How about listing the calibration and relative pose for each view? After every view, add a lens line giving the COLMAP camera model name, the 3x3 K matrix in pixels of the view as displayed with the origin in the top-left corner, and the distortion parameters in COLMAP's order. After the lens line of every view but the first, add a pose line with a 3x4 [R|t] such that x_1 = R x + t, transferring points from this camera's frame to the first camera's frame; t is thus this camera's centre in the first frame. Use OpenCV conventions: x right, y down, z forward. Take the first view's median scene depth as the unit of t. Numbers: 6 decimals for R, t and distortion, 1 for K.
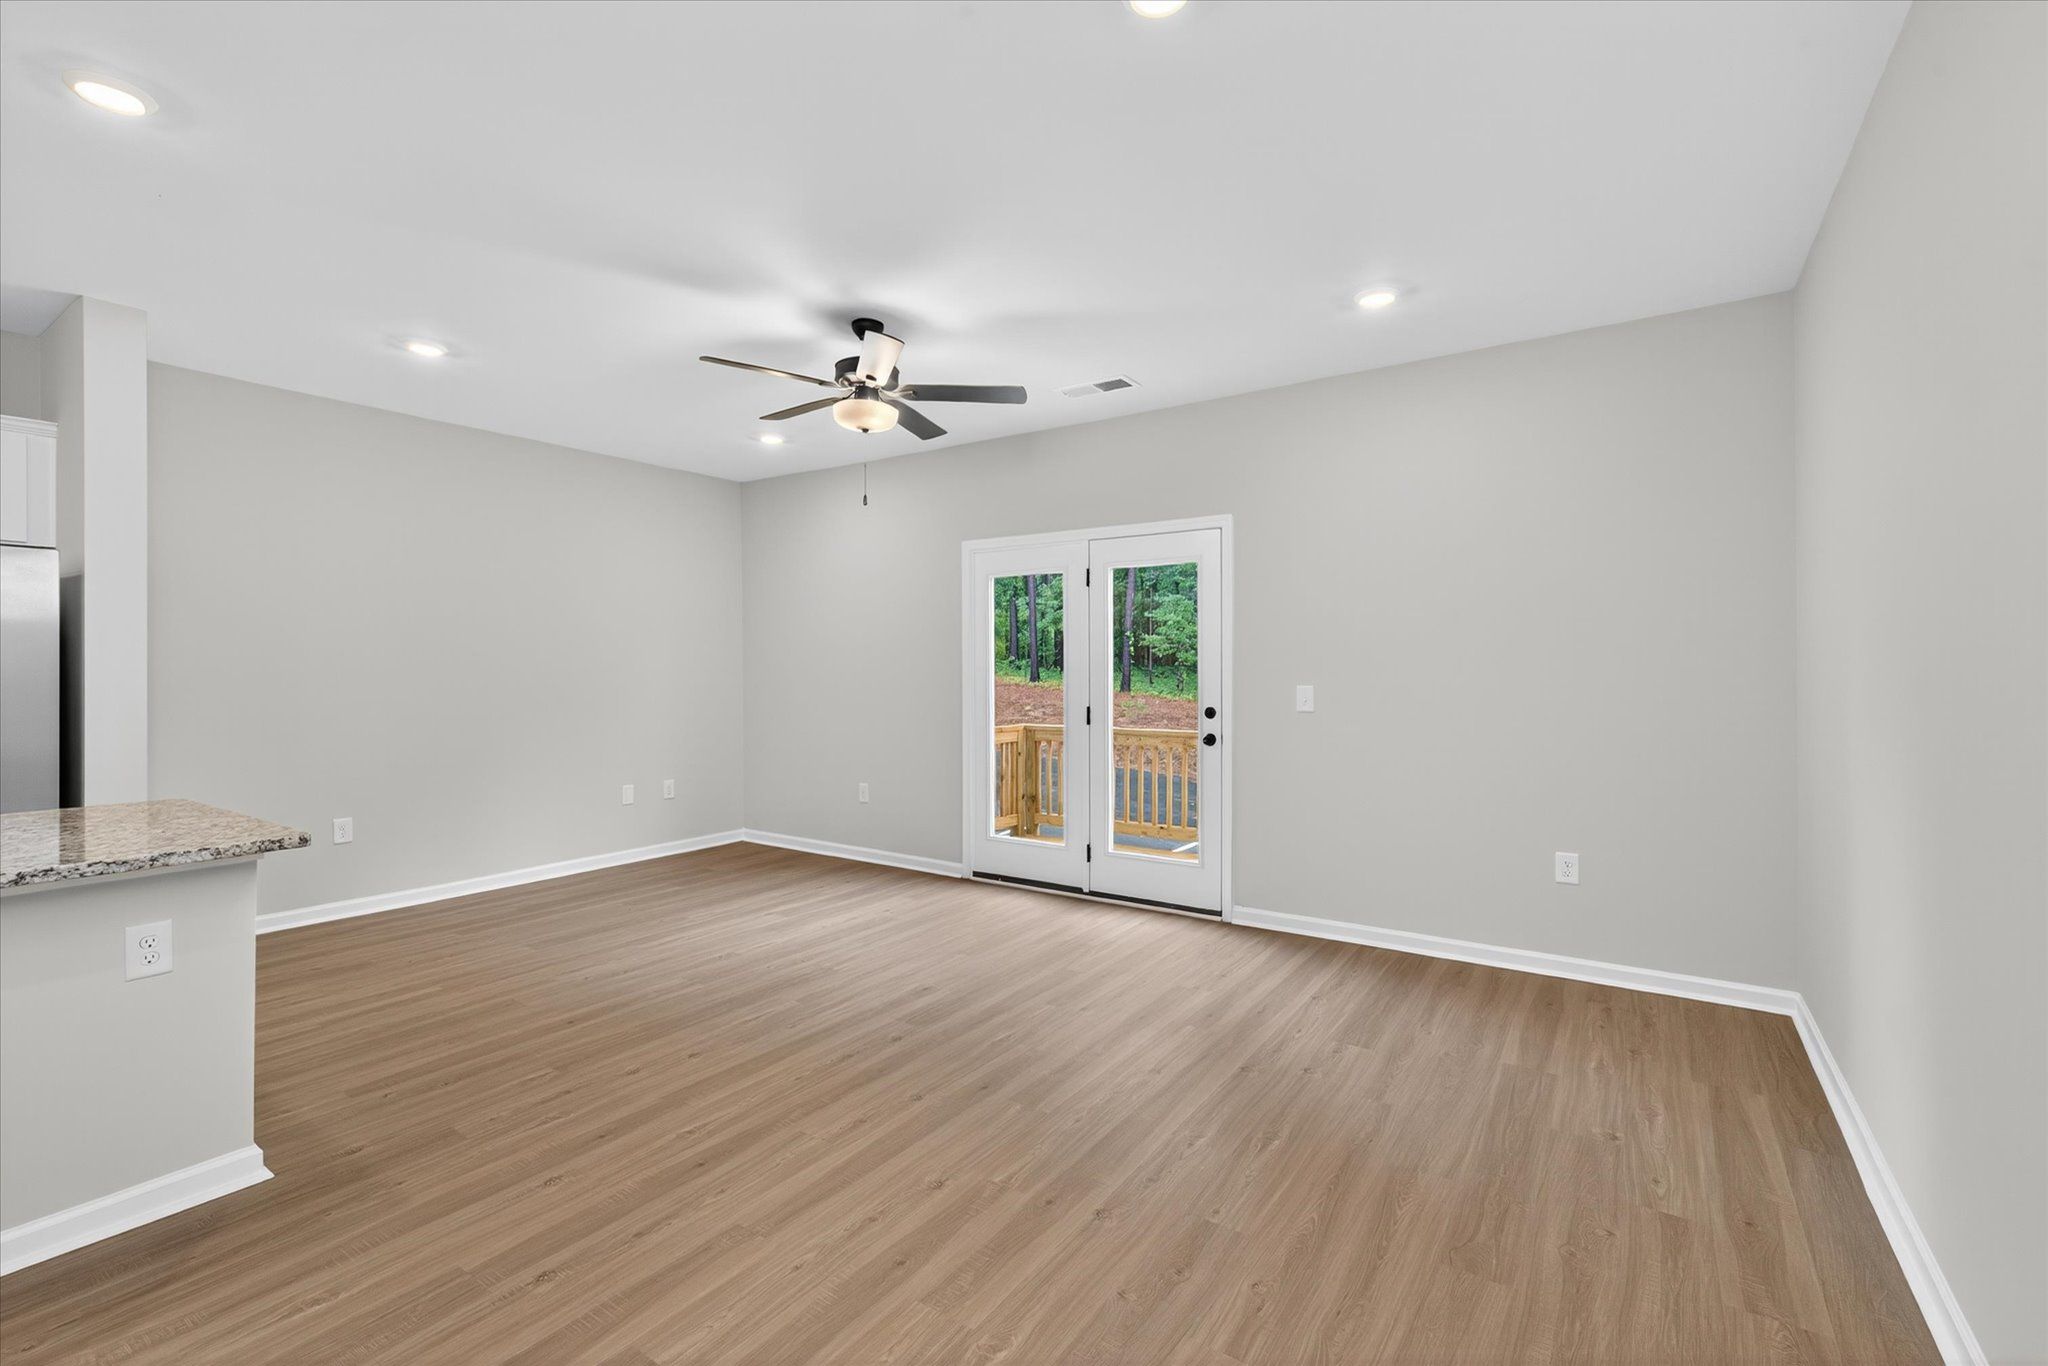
lens RADIAL K [[890.5, 0, 1035.6], [0, 890.5, 677.8], [0, 0, 1]] dist [-0.011728, -0.000954]
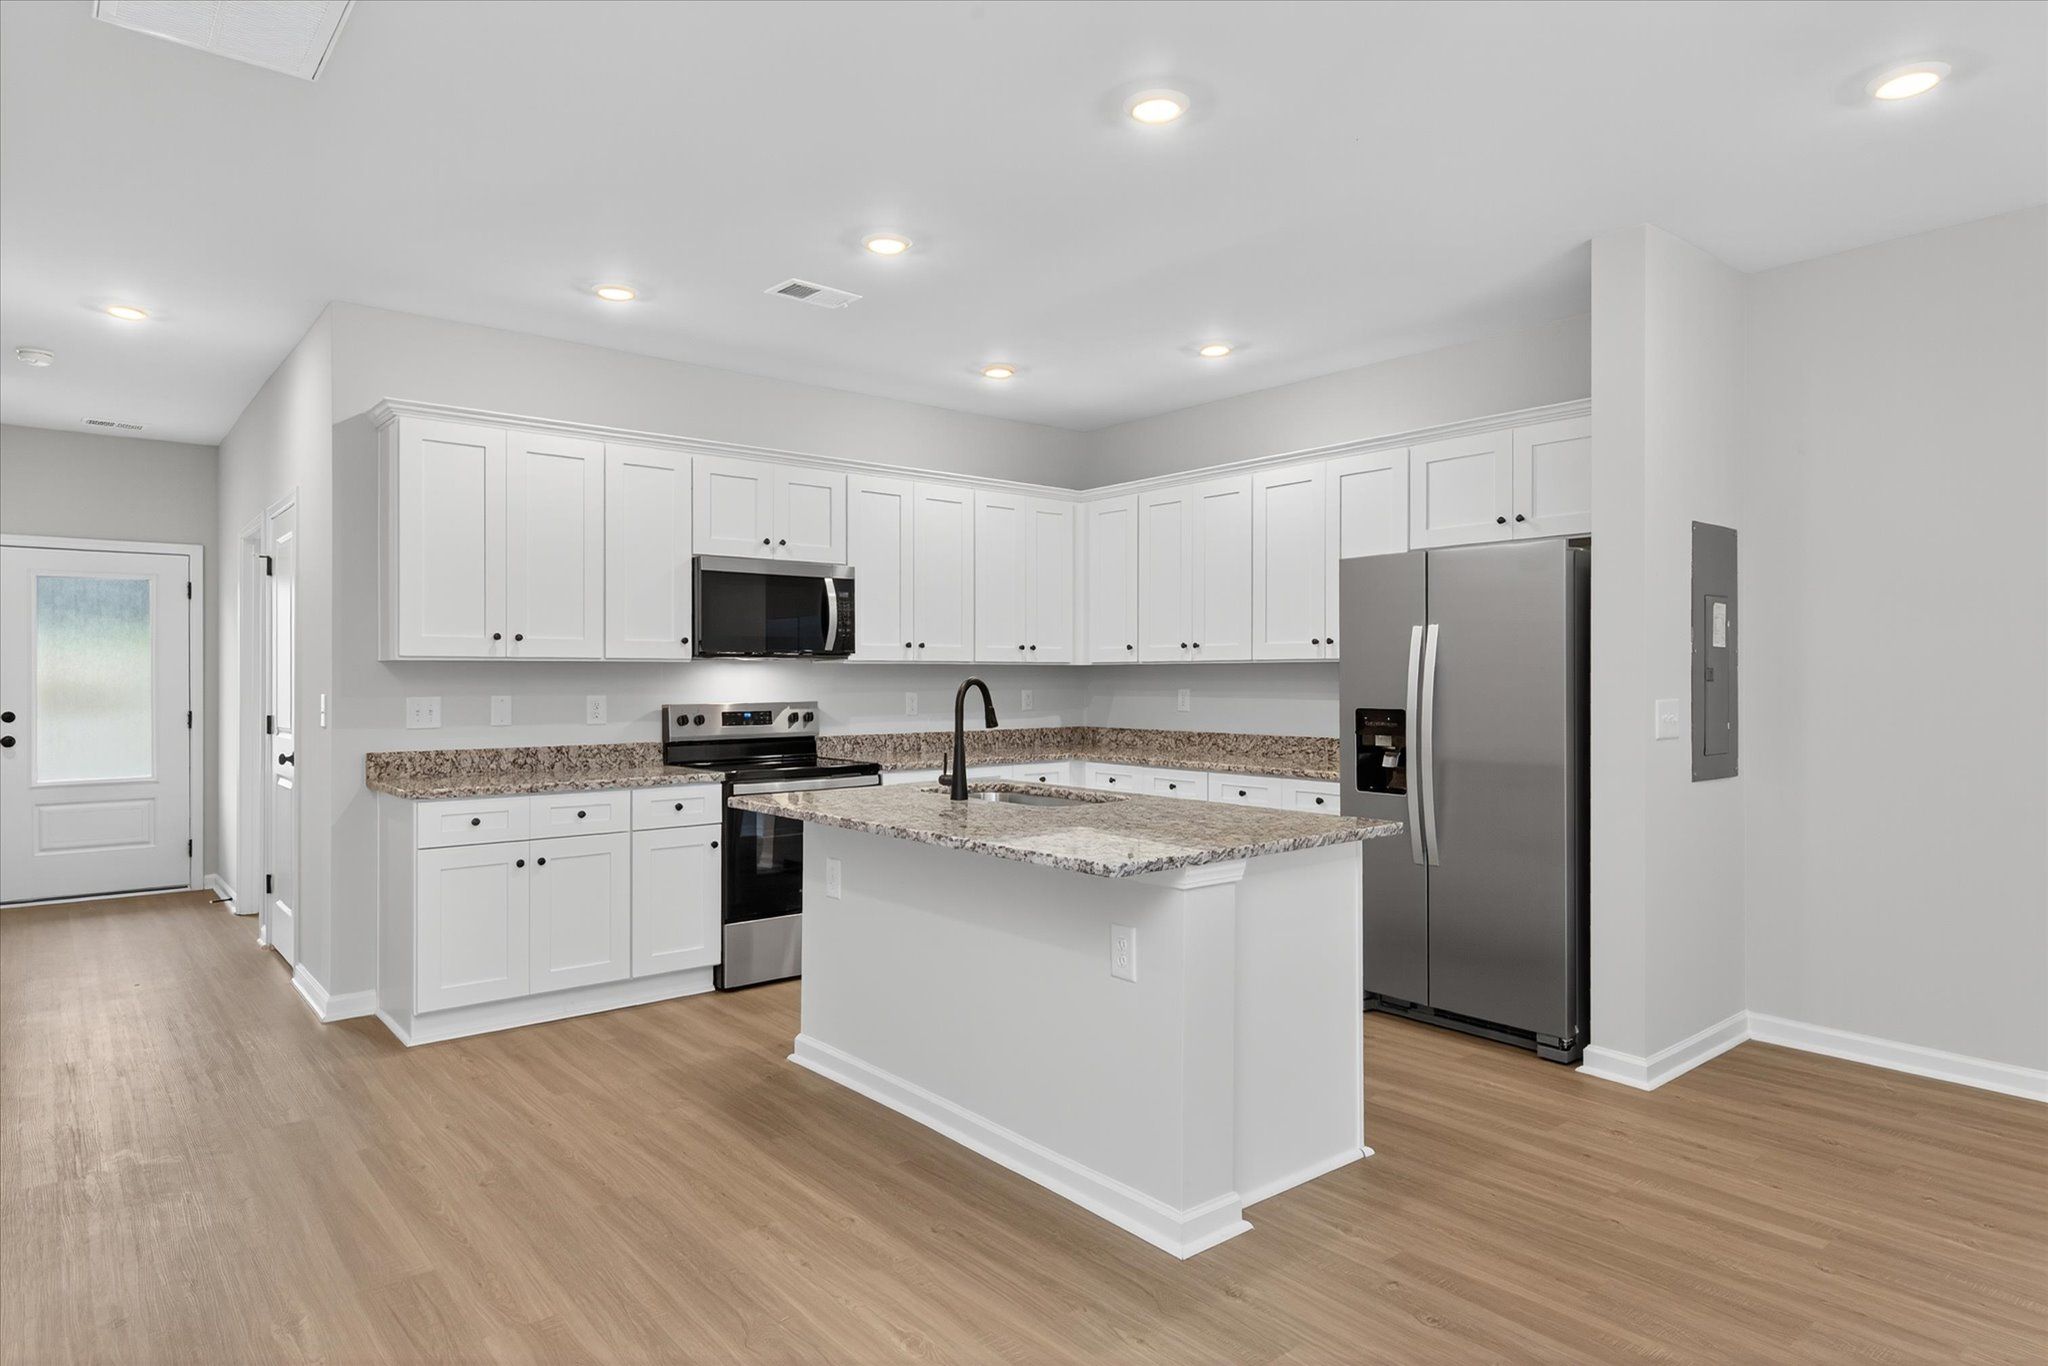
lens RADIAL K [[1175.5, 0, 1024.0], [0, 1175.5, 682.3], [0, 0, 1]] dist [0.014844, -0.003165]
pose [[-0.285655, 0.011772, -0.958260, 0.199599], [-0.004193, 0.999900, 0.013534, -0.012893], [0.958323, 0.007884, -0.285577, 0.809933]]
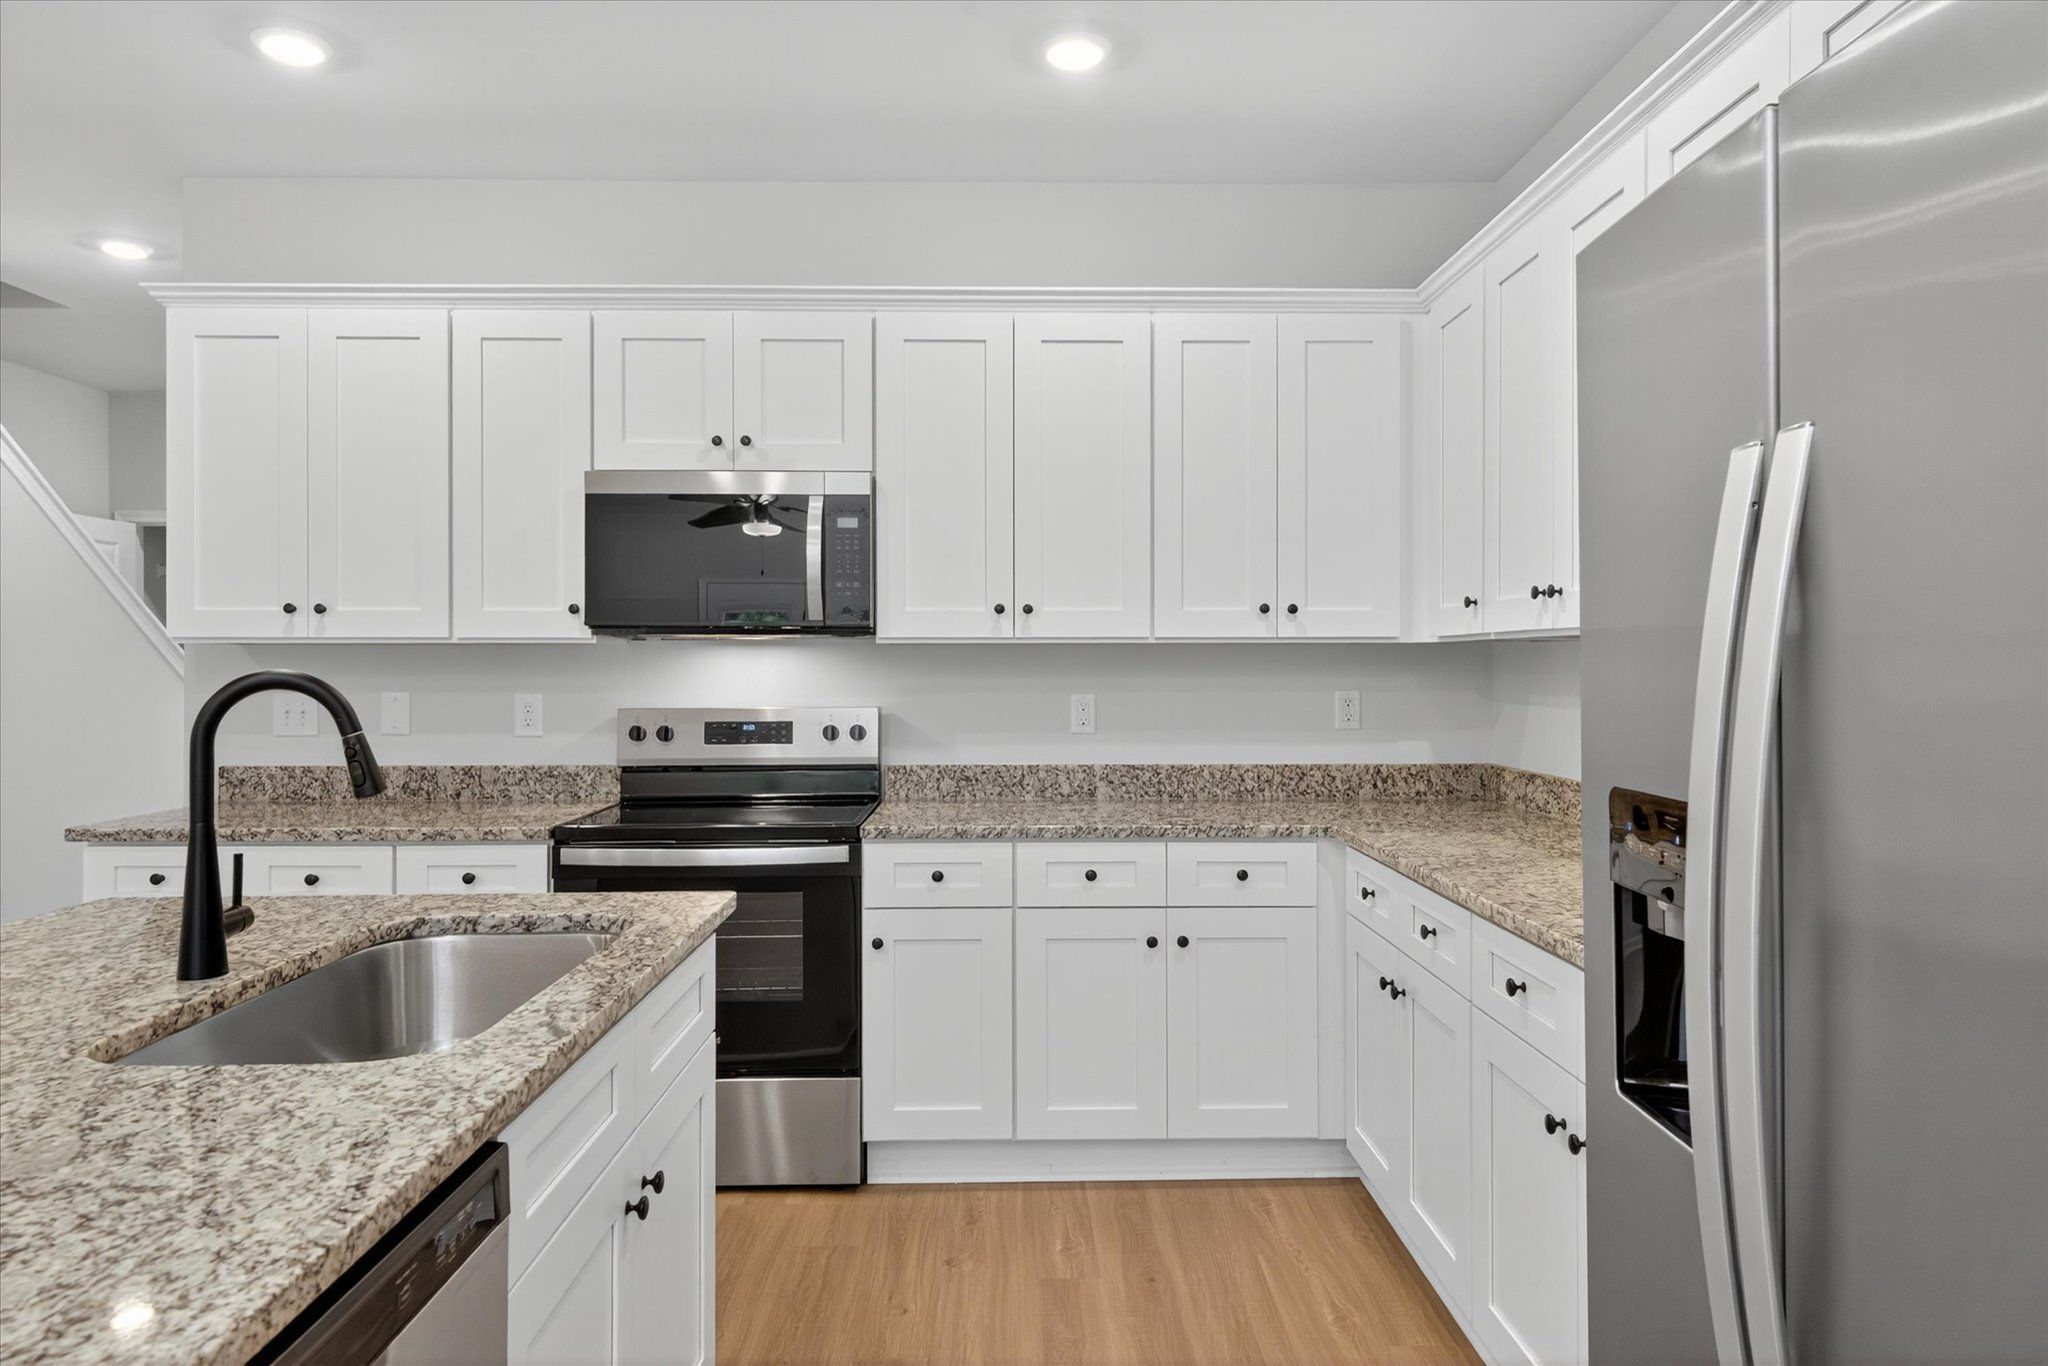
lens RADIAL K [[1302.5, 0, 1018.4], [0, 1302.5, 667.2], [0, 0, 1]] dist [0.023656, -0.001881]
pose [[-0.819207, 0.010943, -0.573394, -0.836816], [0.001935, 0.999865, 0.016317, -0.013241], [0.573495, 0.012257, -0.819117, 1.036963]]
